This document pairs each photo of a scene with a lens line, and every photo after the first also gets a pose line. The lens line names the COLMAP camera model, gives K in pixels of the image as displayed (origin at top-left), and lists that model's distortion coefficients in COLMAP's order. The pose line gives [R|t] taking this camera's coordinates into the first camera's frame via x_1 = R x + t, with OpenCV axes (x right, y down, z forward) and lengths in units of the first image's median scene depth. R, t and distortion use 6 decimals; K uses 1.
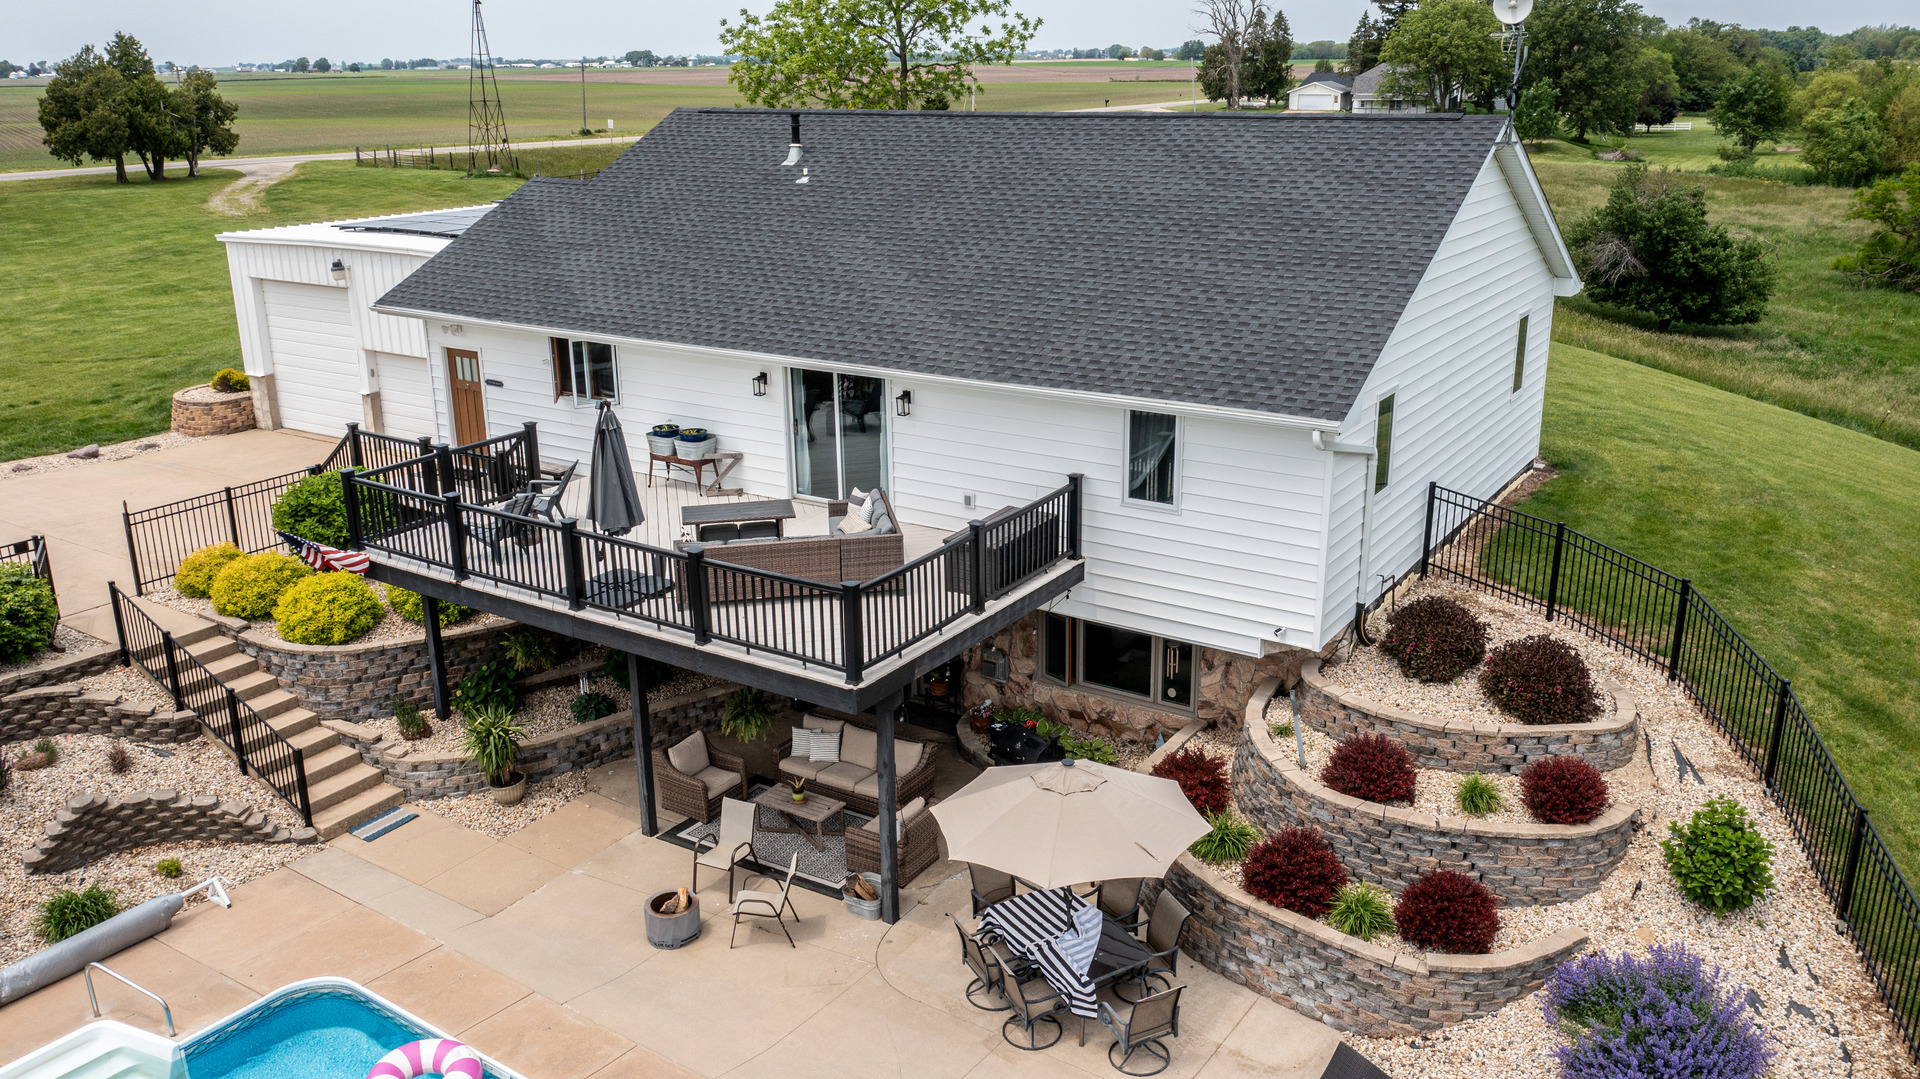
lens RADIAL K [[1508.1, 0, 943.1], [0, 1508.1, 546.2], [0, 0, 1]] dist [-0.007579, -0.004635]
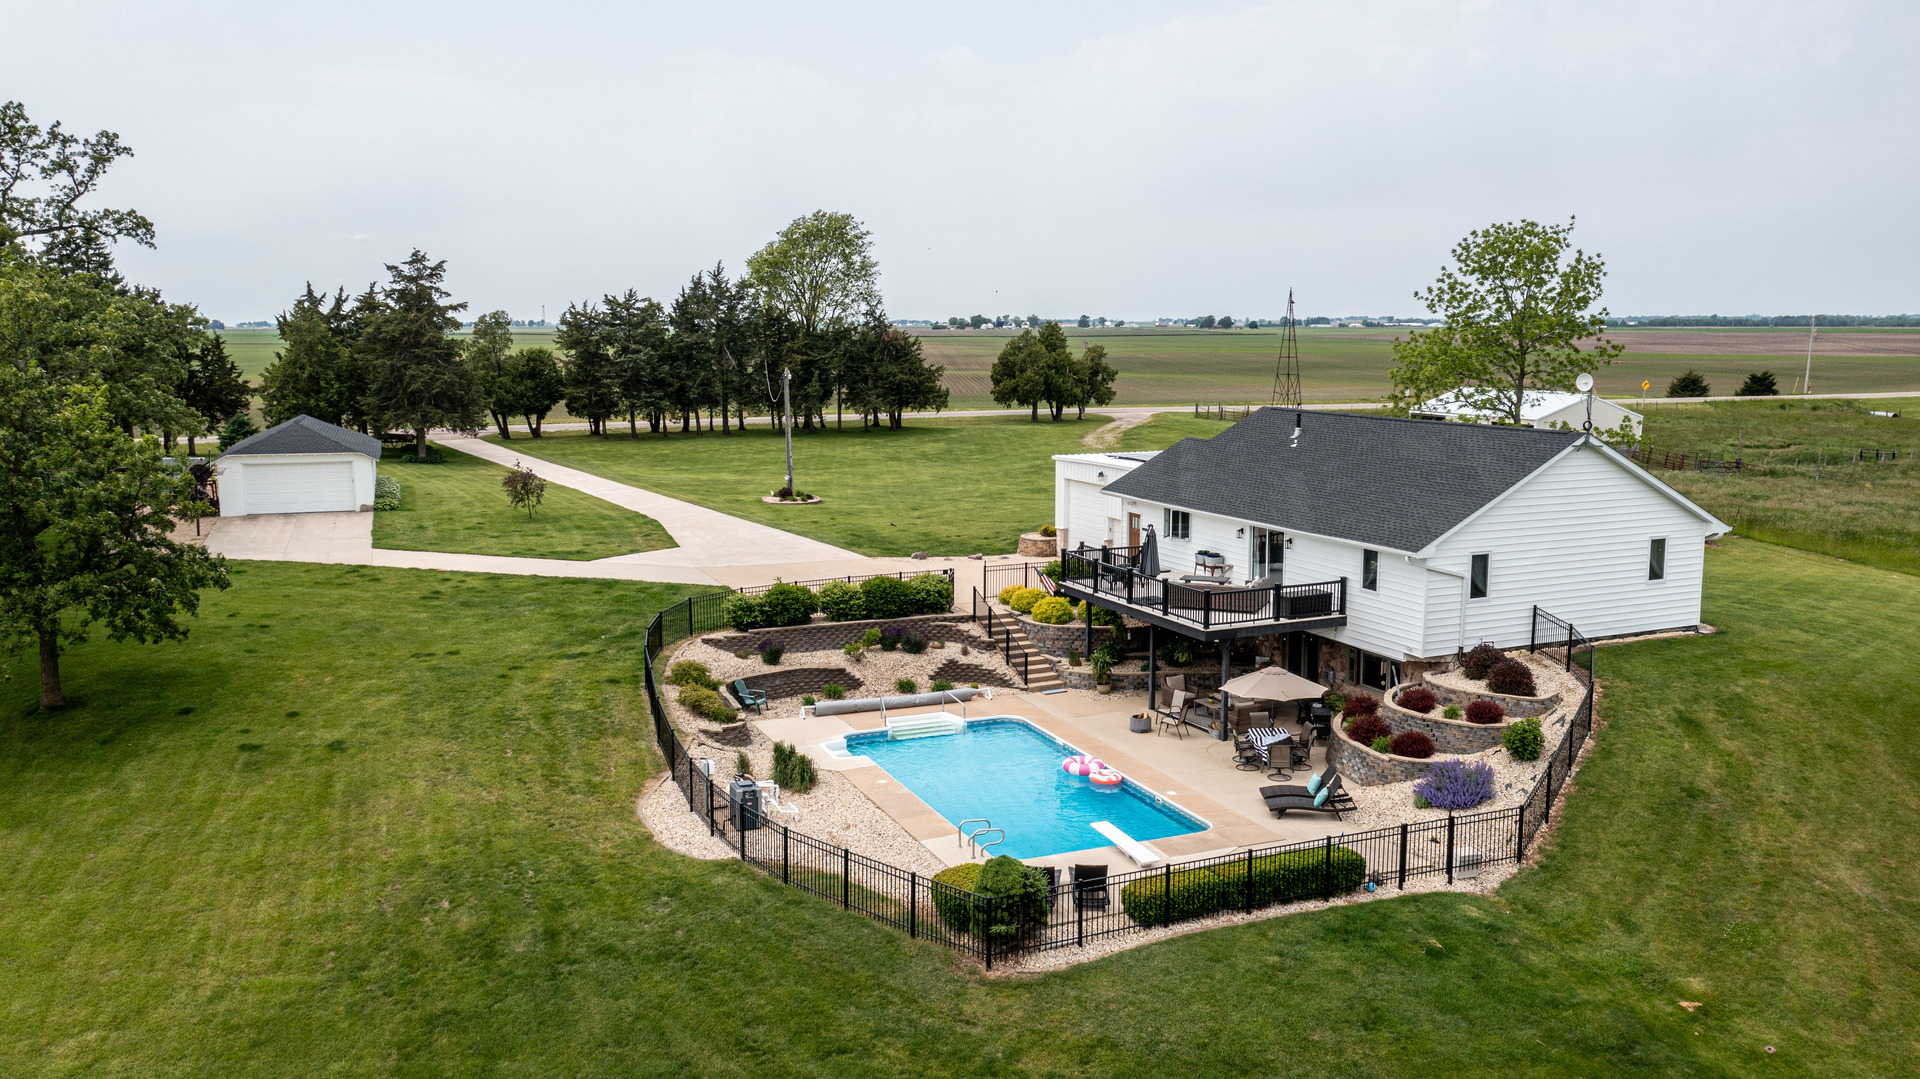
lens RADIAL K [[1508.1, 0, 957.8], [0, 1508.1, 529.7], [0, 0, 1]] dist [-0.007579, -0.004635]
pose [[0.851859, 0.084505, -0.516909, 0.674708], [-0.172372, 0.977156, -0.124318, 0.236579], [0.494595, 0.195002, 0.846965, -1.095981]]
